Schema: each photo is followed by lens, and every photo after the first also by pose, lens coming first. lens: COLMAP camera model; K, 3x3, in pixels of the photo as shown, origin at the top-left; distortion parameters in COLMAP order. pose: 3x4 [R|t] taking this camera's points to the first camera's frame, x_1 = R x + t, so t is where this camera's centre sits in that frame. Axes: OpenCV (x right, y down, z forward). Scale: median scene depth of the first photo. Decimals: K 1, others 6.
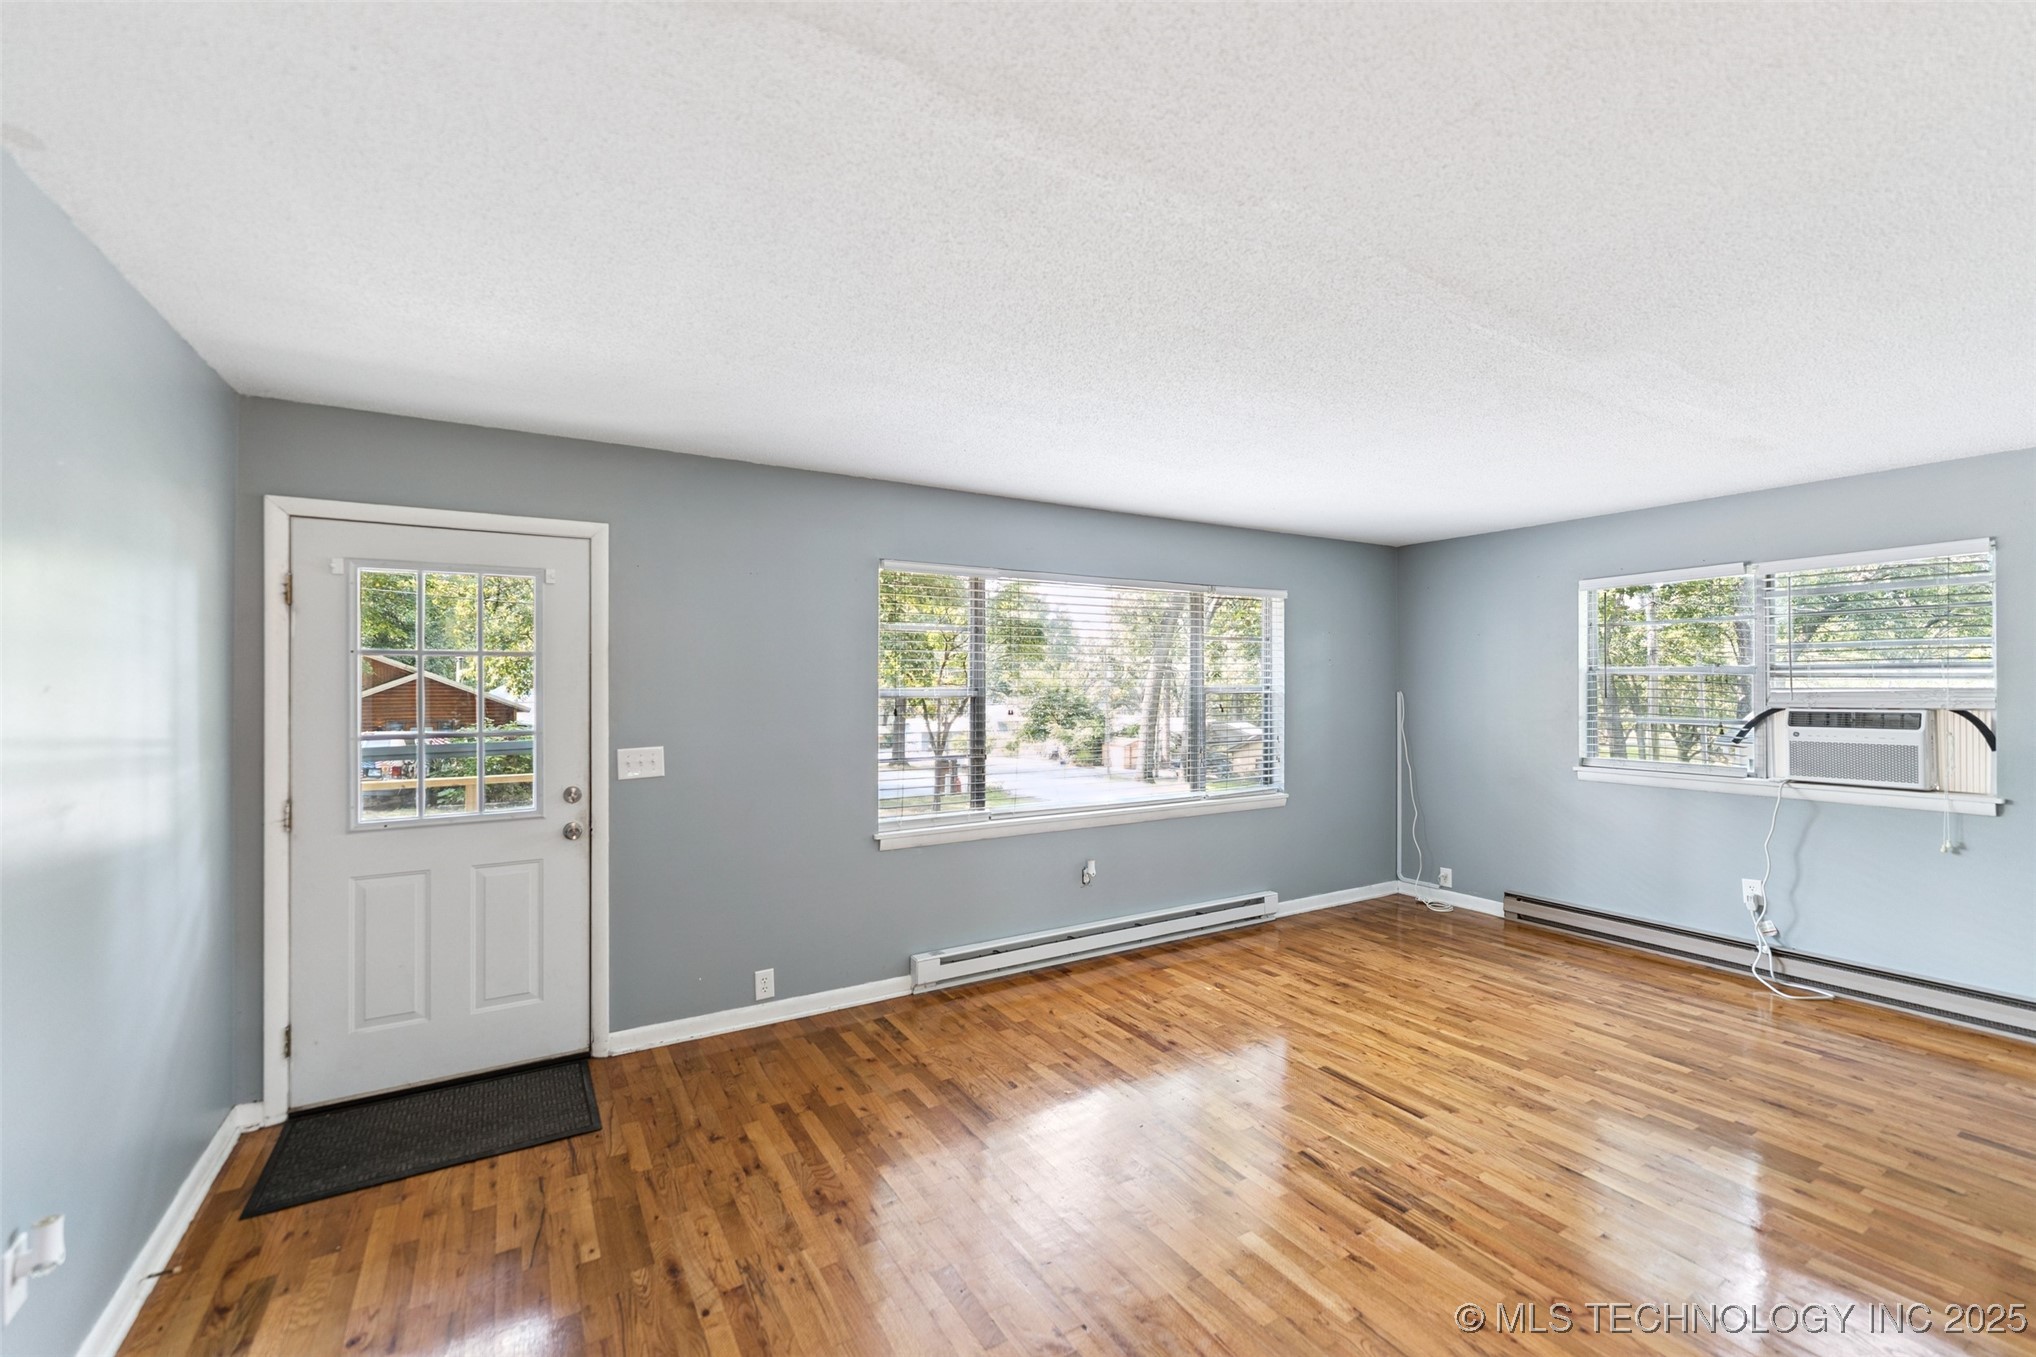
lens RADIAL K [[839.8, 0, 997.4], [0, 839.8, 674.2], [0, 0, 1]] dist [0.003891, -0.001803]
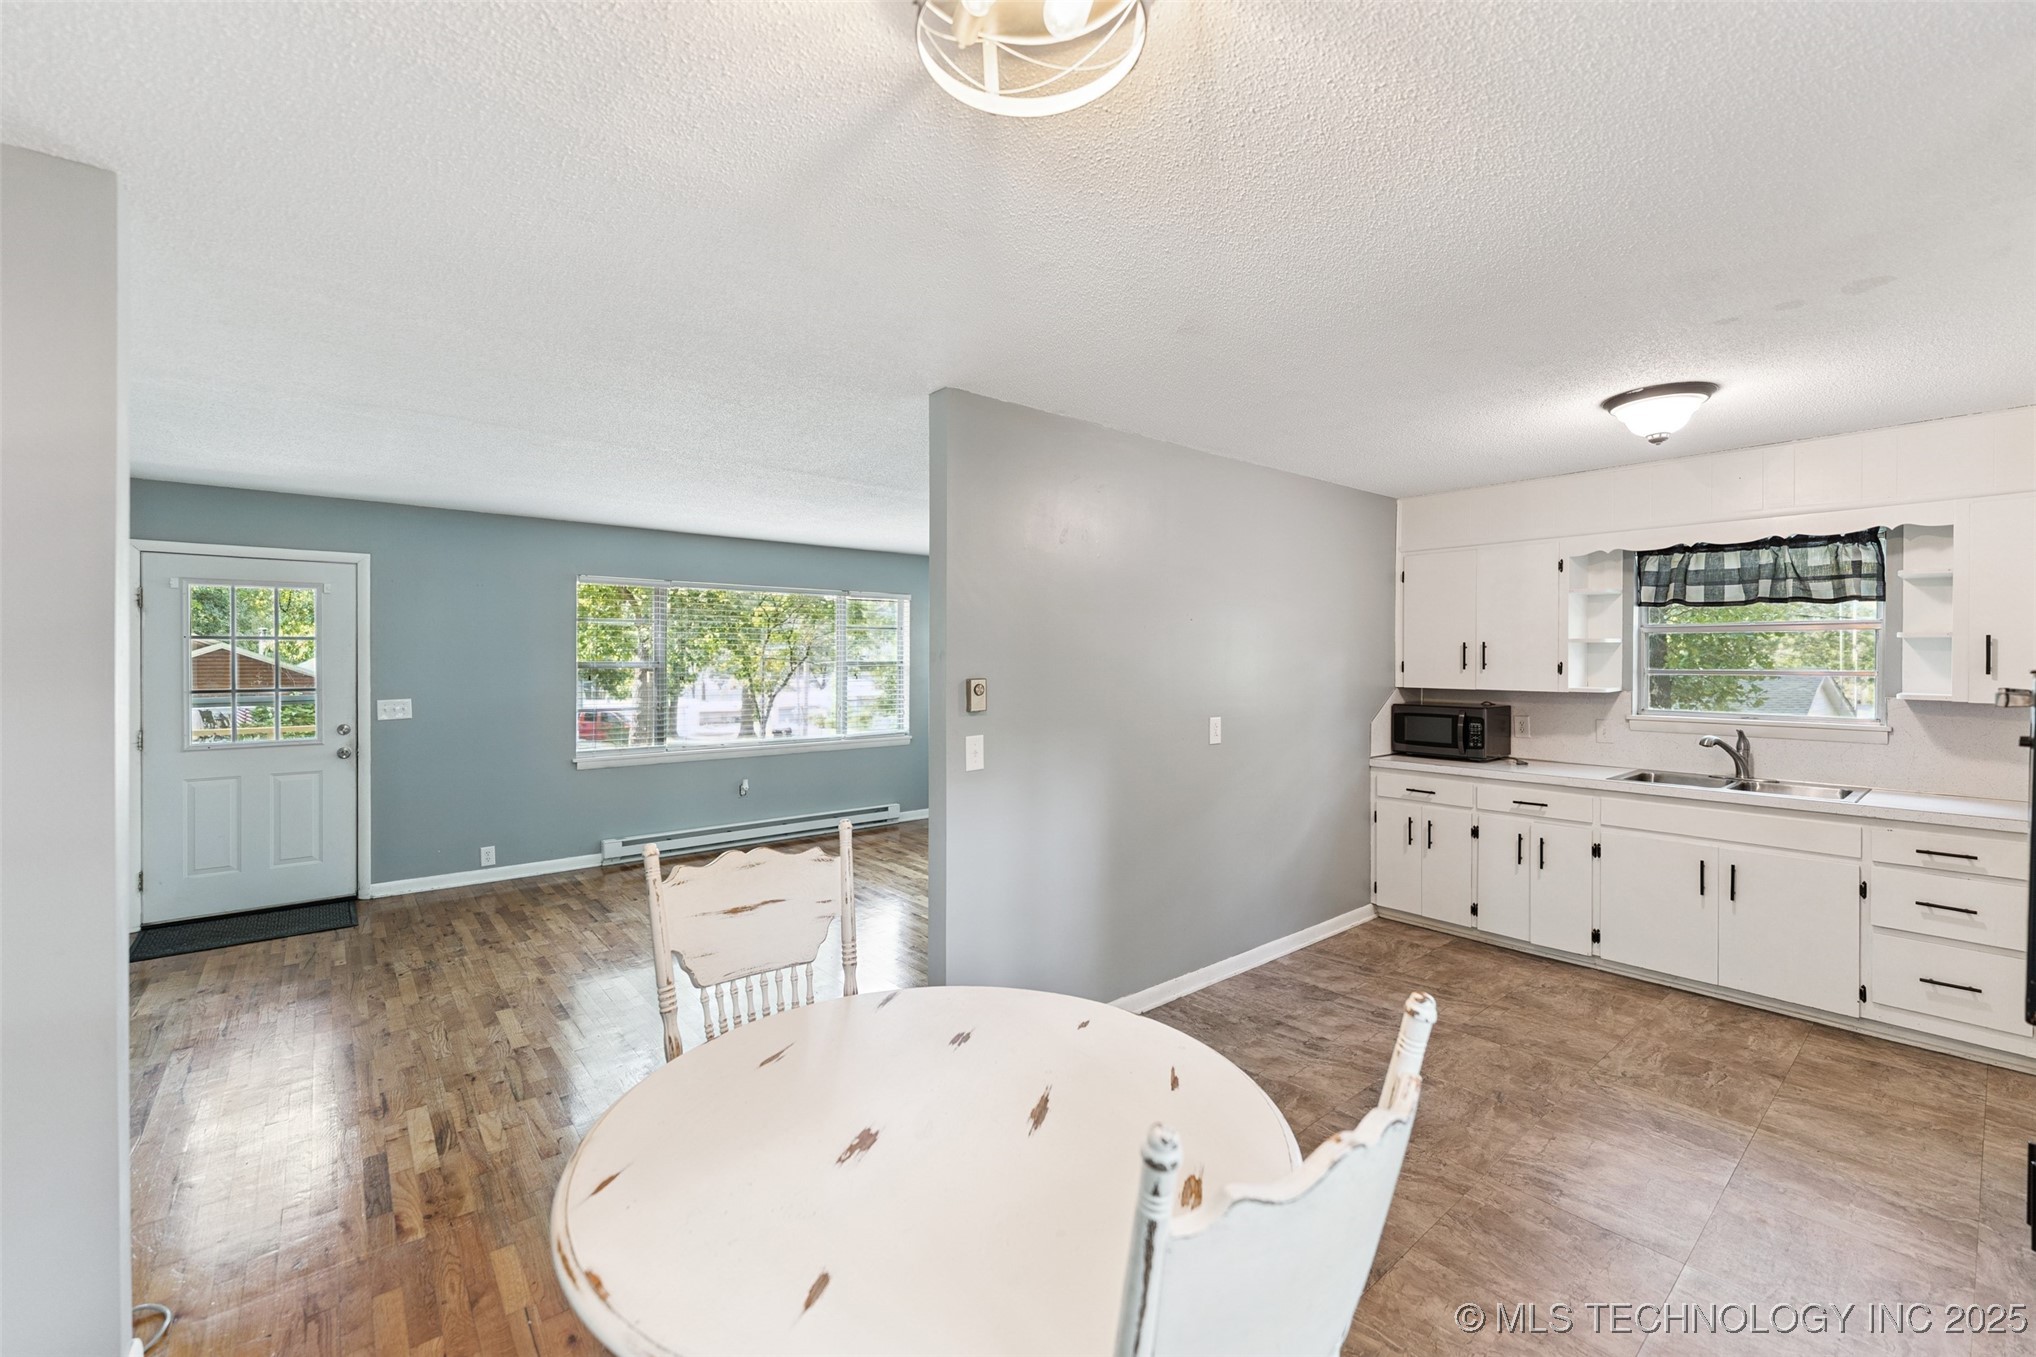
lens RADIAL K [[839.8, 0, 1003.3], [0, 839.8, 655.5], [0, 0, 1]] dist [0.003891, -0.001803]
pose [[0.988409, 0.004286, 0.151755, 0.454321], [-0.005439, 0.999959, 0.007181, -0.010516], [-0.151718, -0.007923, 0.988392, -0.706588]]
